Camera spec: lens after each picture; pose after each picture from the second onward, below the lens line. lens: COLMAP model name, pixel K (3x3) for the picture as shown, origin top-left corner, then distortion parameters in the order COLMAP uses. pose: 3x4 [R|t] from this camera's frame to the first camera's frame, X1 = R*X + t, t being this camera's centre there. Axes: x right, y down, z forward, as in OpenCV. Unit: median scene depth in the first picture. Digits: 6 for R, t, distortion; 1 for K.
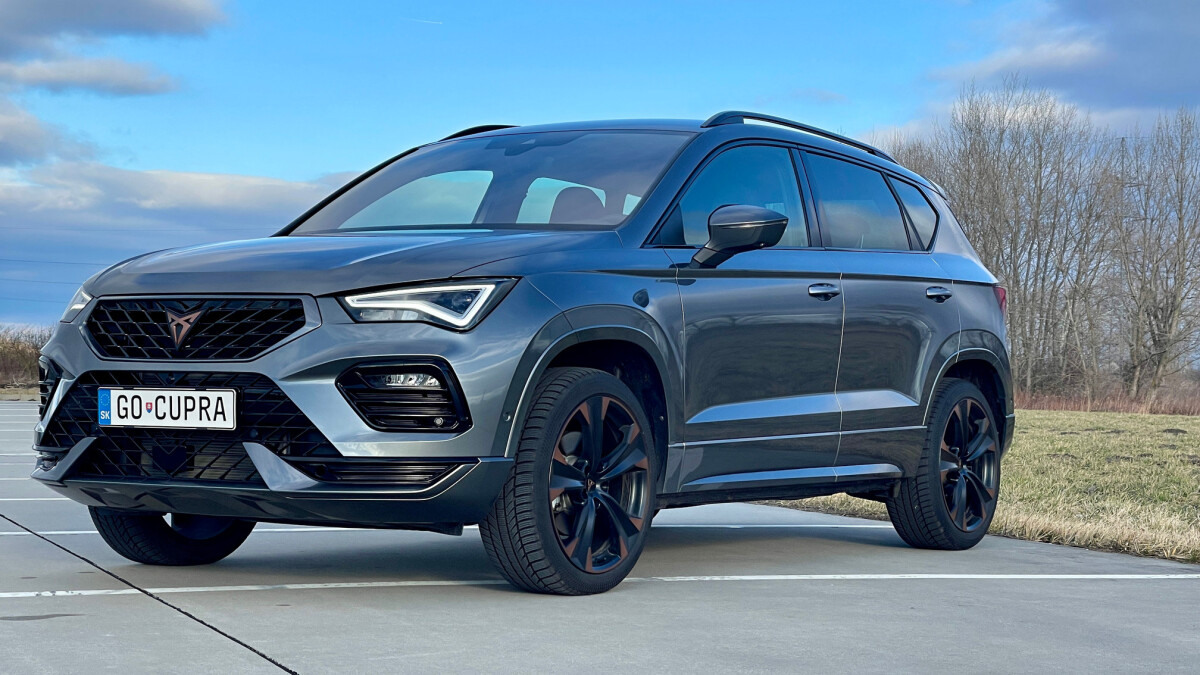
lens RADIAL K [[2222.3, 0, 605.5], [0, 2222.3, 332.0], [0, 0, 1]] dist [0.223391, 0.000000]
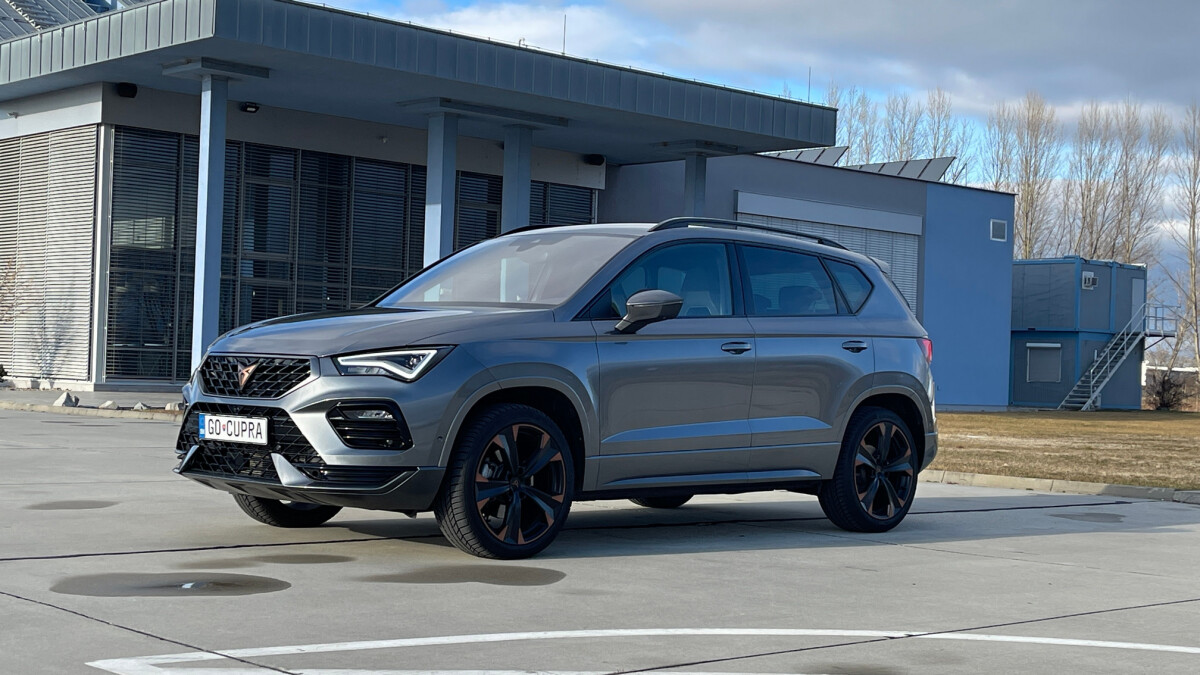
lens RADIAL K [[1756.6, 0, 598.7], [0, 1756.6, 340.8], [0, 0, 1]] dist [0.116889, 0.000000]
pose [[0.977406, 0.009436, -0.211160, 0.302040], [-0.007869, 0.999935, 0.008261, -0.037891], [0.211224, -0.006413, 0.977417, -0.124601]]
